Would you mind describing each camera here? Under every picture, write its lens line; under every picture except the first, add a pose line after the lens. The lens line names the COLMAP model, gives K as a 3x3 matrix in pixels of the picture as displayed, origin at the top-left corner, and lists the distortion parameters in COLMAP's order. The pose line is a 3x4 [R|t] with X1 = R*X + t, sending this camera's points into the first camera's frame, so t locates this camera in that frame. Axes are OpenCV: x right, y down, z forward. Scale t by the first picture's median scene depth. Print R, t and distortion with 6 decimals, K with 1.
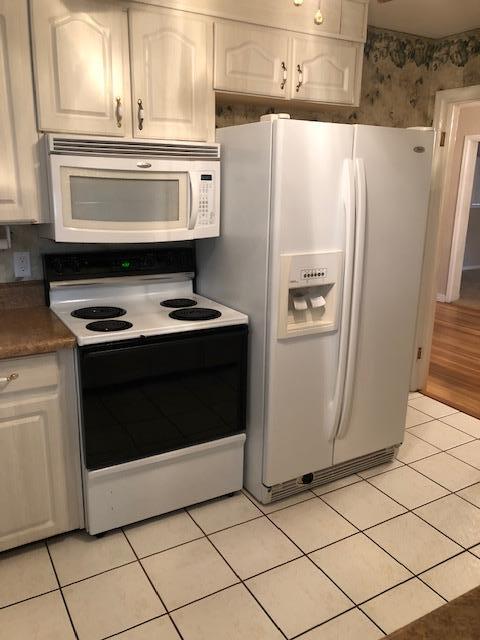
lens RADIAL K [[531.6, 0, 237.7], [0, 531.6, 319.7], [0, 0, 1]] dist [0.028748, -0.030581]
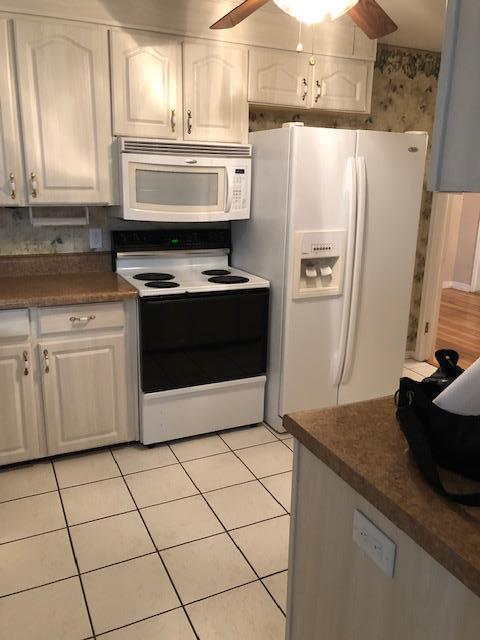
lens RADIAL K [[531.6, 0, 244.5], [0, 531.6, 318.2], [0, 0, 1]] dist [0.028748, -0.030581]
pose [[0.997393, 0.025124, -0.067641, 0.047370], [-0.024878, 0.999680, 0.004474, 0.077455], [0.067732, -0.002780, 0.997700, -0.269246]]
